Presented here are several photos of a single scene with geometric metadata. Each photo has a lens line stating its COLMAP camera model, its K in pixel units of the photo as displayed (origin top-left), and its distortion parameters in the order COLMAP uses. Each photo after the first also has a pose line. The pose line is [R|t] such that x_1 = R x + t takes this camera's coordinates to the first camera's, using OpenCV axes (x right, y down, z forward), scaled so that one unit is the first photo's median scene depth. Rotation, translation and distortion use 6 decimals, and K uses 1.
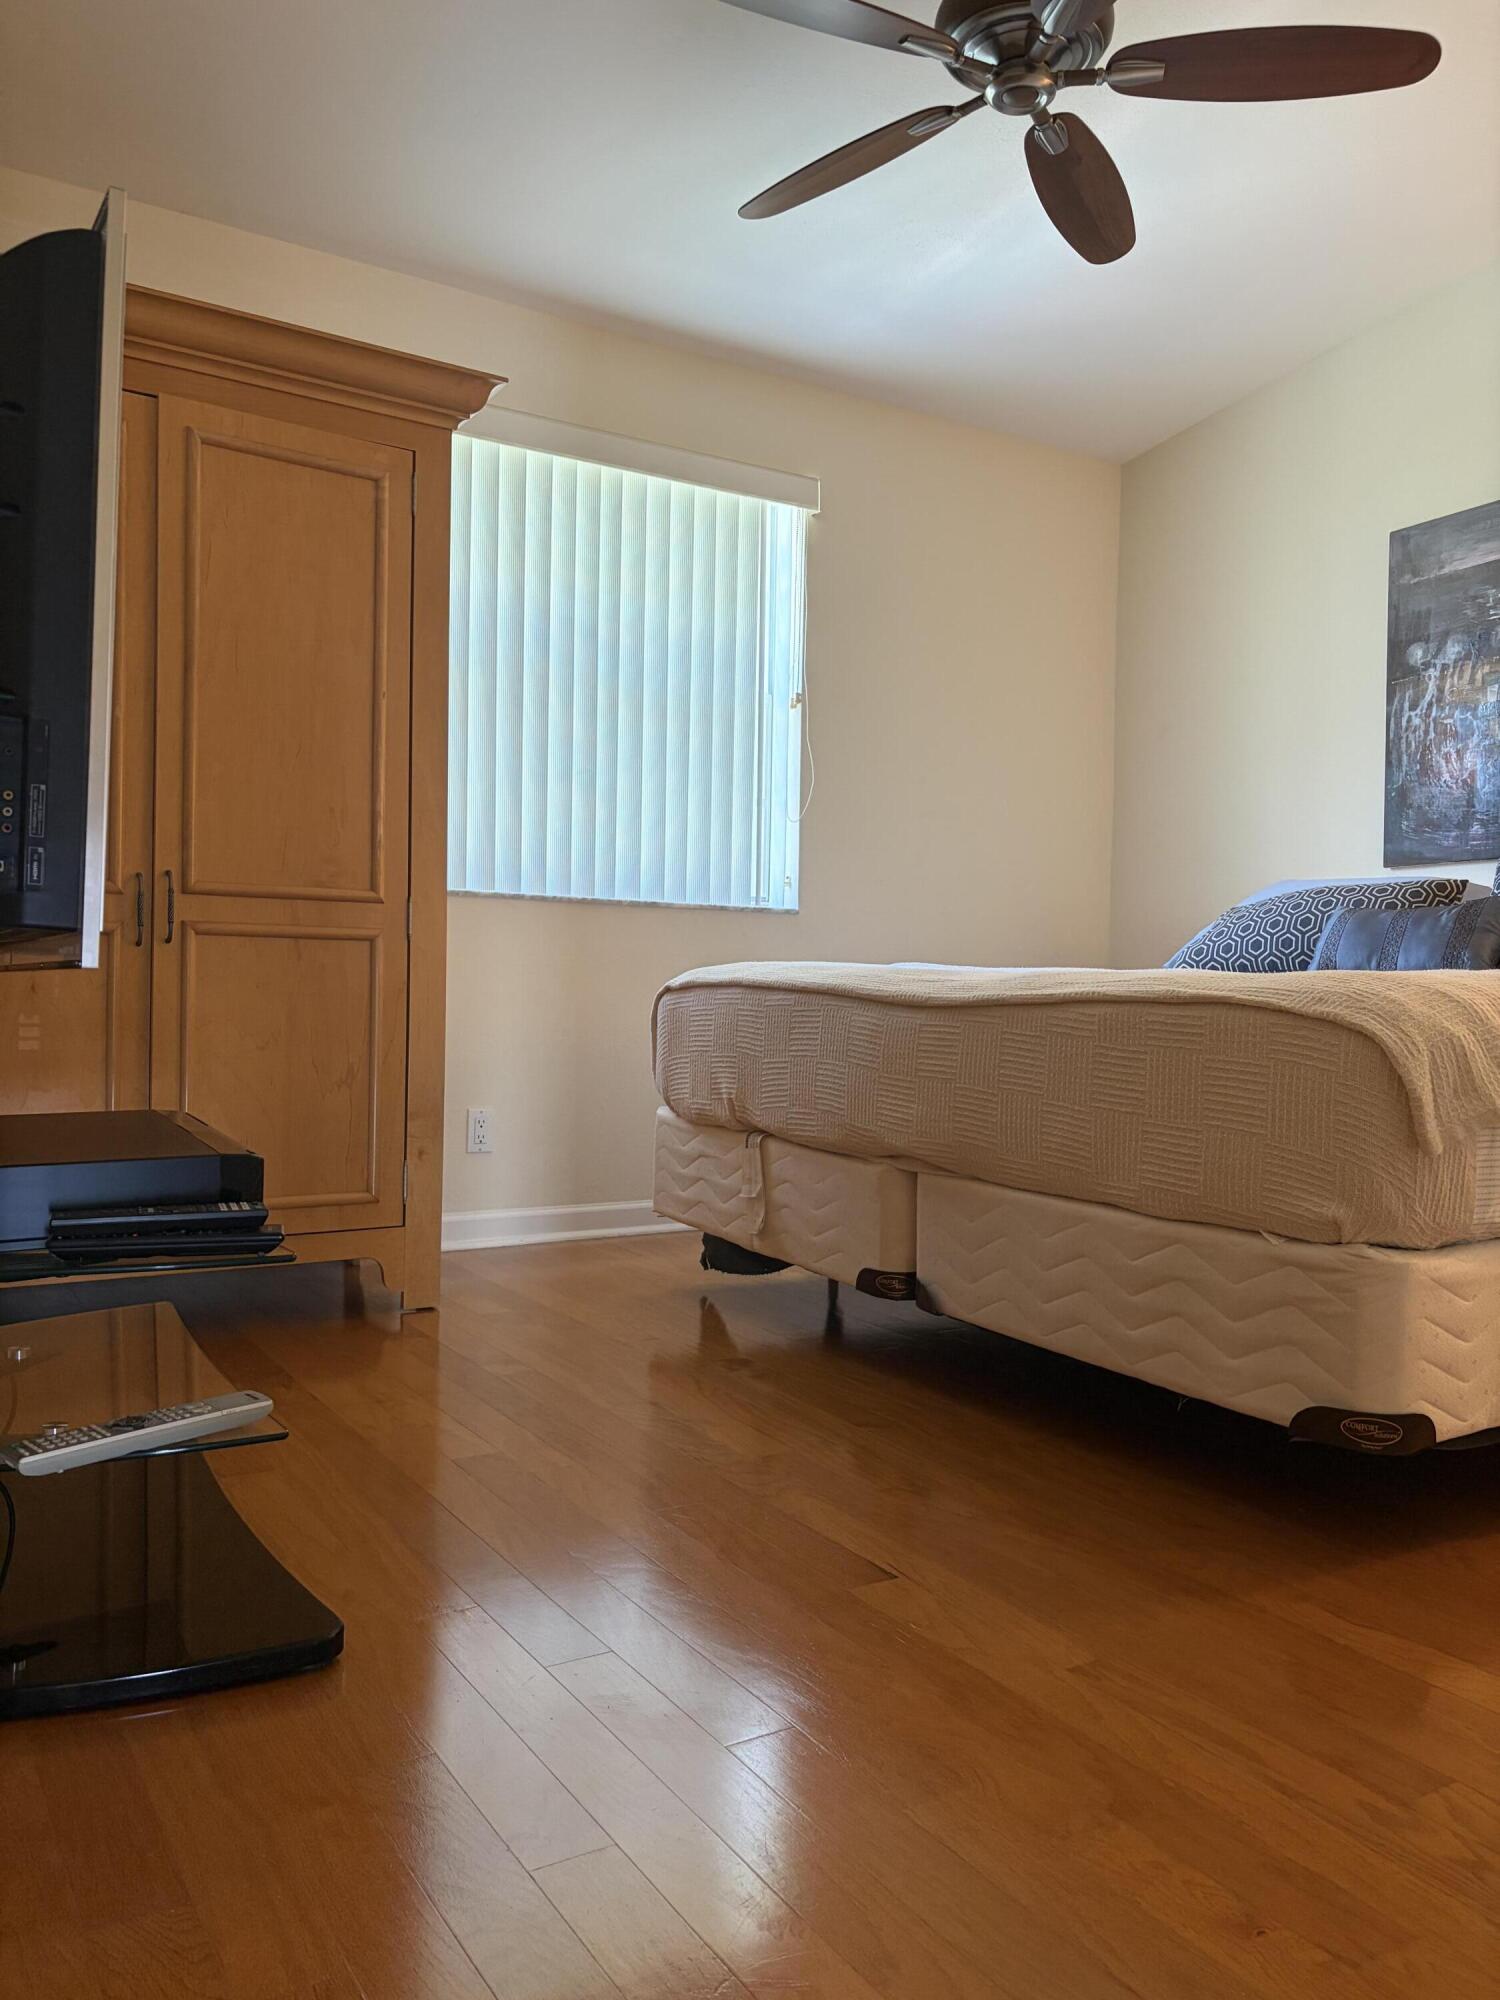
lens RADIAL K [[1527.3, 0, 749.1], [0, 1527.3, 1008.7], [0, 0, 1]] dist [0.053543, -0.064706]
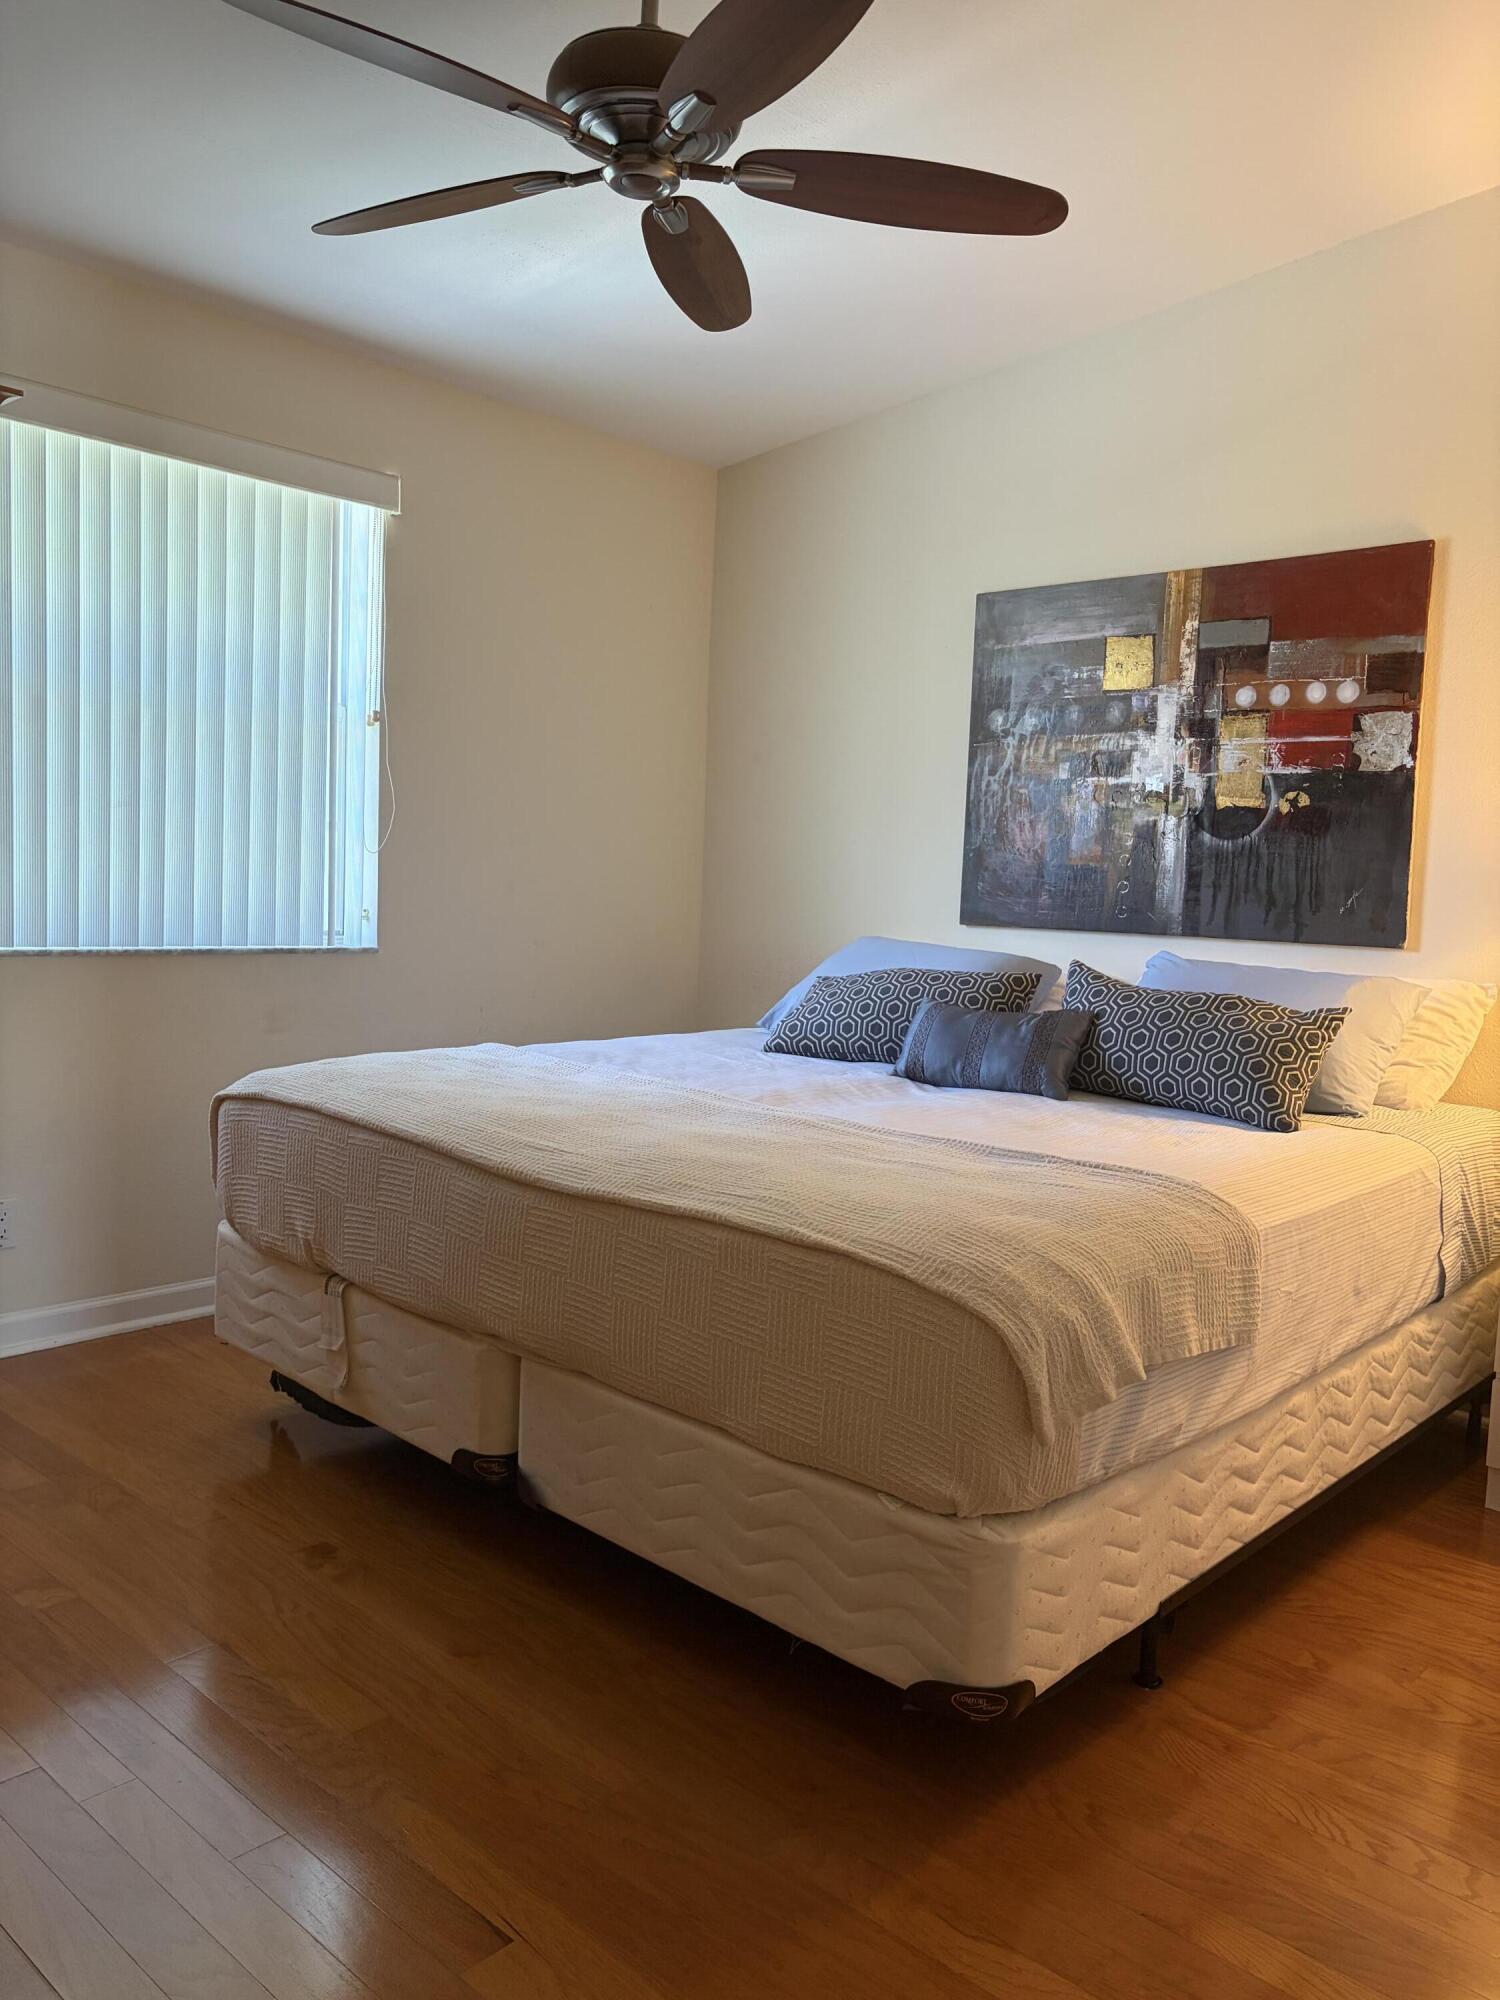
lens RADIAL K [[1527.3, 0, 747.9], [0, 1527.3, 990.4], [0, 0, 1]] dist [0.053543, -0.064706]
pose [[0.960161, -0.003461, 0.279427, -0.014905], [-0.020927, 0.996225, 0.084250, -0.165391], [-0.278663, -0.086741, 0.956464, 0.067320]]
